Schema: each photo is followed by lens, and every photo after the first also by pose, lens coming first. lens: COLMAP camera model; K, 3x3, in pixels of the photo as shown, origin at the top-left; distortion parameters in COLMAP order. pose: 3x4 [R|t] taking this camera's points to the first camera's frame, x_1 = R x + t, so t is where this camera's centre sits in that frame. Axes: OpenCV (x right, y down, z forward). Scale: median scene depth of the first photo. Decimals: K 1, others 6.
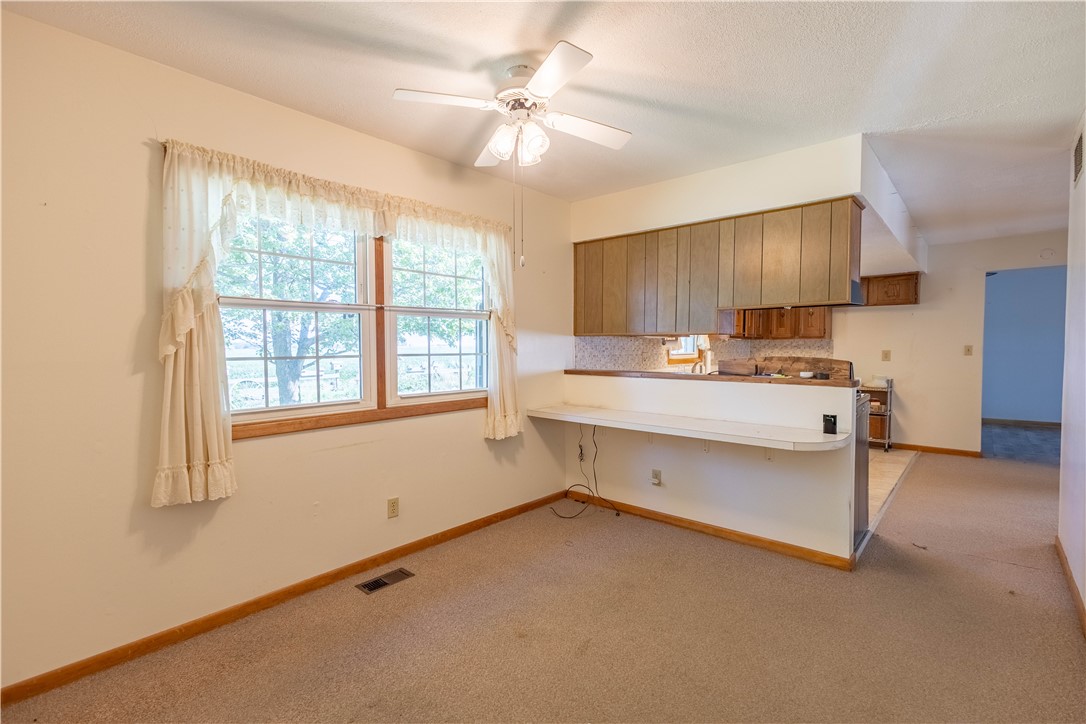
lens RADIAL K [[499.0, 0, 542.5], [0, 499.0, 362.5], [0, 0, 1]] dist [0.008070, -0.000966]
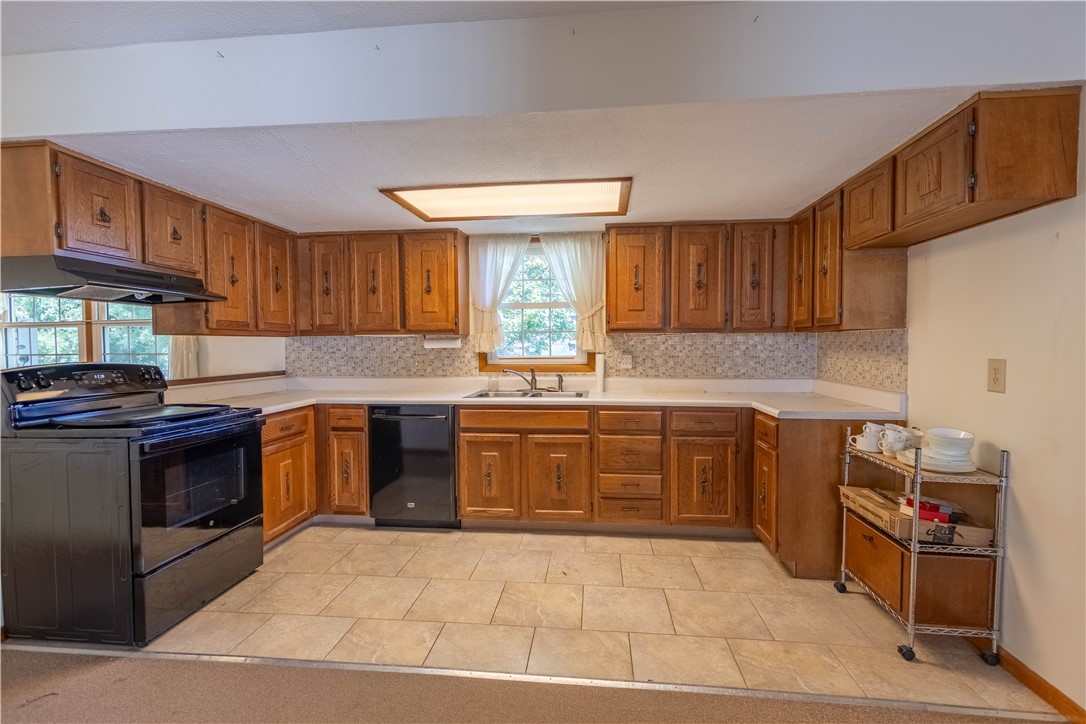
lens RADIAL K [[499.0, 0, 542.5], [0, 499.0, 362.5], [0, 0, 1]] dist [0.008070, -0.000966]
pose [[0.577723, 0.028436, -0.815738, 1.702833], [-0.021451, 0.999577, 0.019652, -0.048185], [0.815951, 0.006145, 0.578088, 1.243906]]
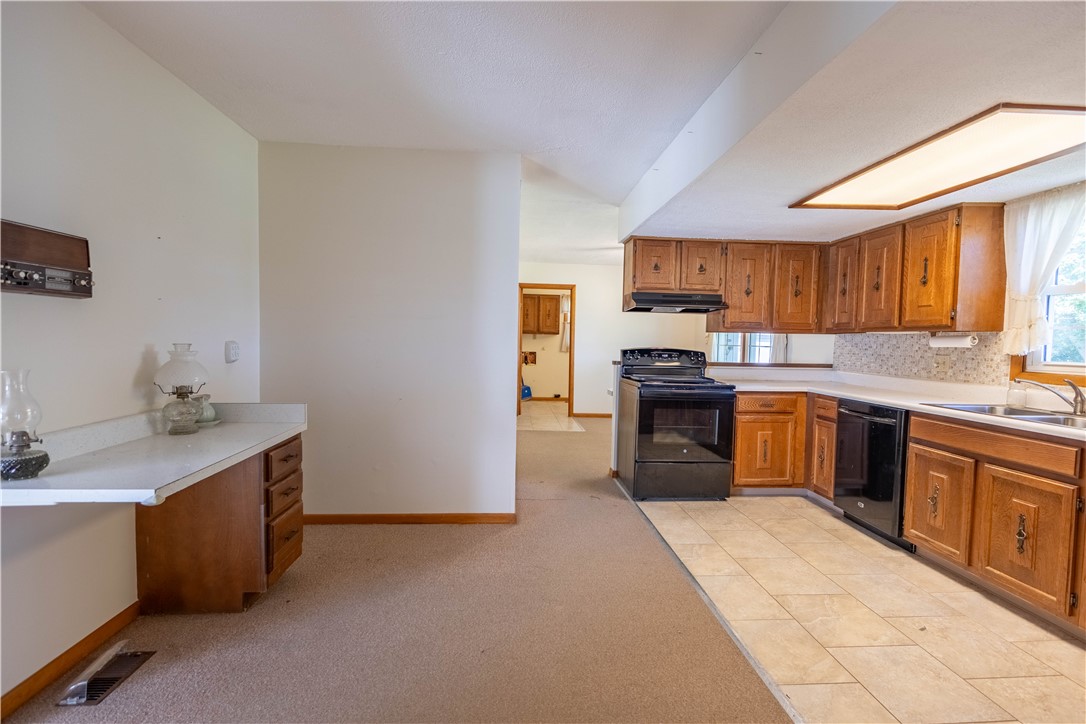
lens RADIAL K [[499.0, 0, 542.5], [0, 499.0, 362.5], [0, 0, 1]] dist [0.008070, -0.000966]
pose [[-0.705007, 0.023595, -0.708808, 1.909857], [-0.039770, 0.996558, 0.072730, -0.066605], [0.708085, 0.079465, -0.701642, 1.943131]]
